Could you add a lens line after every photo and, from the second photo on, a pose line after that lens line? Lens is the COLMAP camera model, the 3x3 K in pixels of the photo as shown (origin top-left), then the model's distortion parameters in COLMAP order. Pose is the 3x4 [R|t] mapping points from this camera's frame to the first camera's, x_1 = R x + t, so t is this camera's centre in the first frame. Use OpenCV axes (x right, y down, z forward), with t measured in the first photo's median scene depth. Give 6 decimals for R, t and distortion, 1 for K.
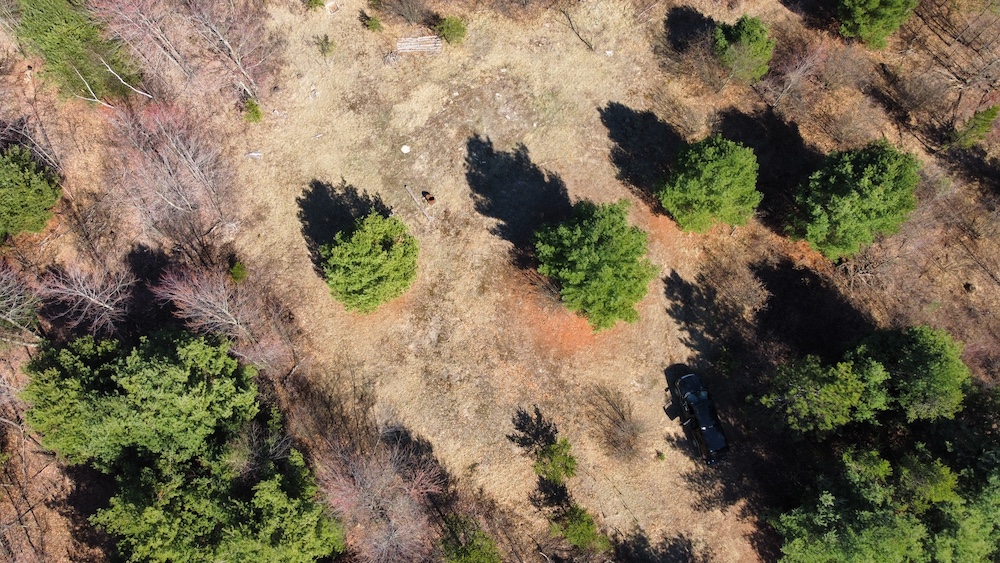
lens RADIAL K [[749.8, 0, 500.1], [0, 749.8, 282.5], [0, 0, 1]] dist [-0.016199, 0.008513]
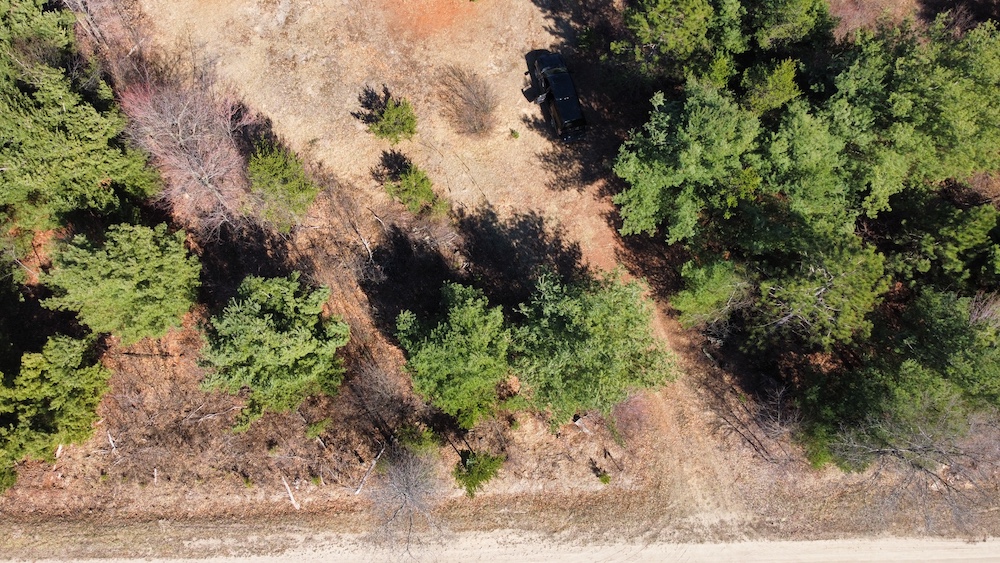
lens RADIAL K [[749.8, 0, 499.2], [0, 749.8, 280.4], [0, 0, 1]] dist [-0.016199, 0.008513]
pose [[0.999914, 0.011412, -0.006424, 0.200670], [-0.011415, 0.999935, -0.000358, 0.409457], [0.006420, 0.000431, 0.999979, 0.063926]]
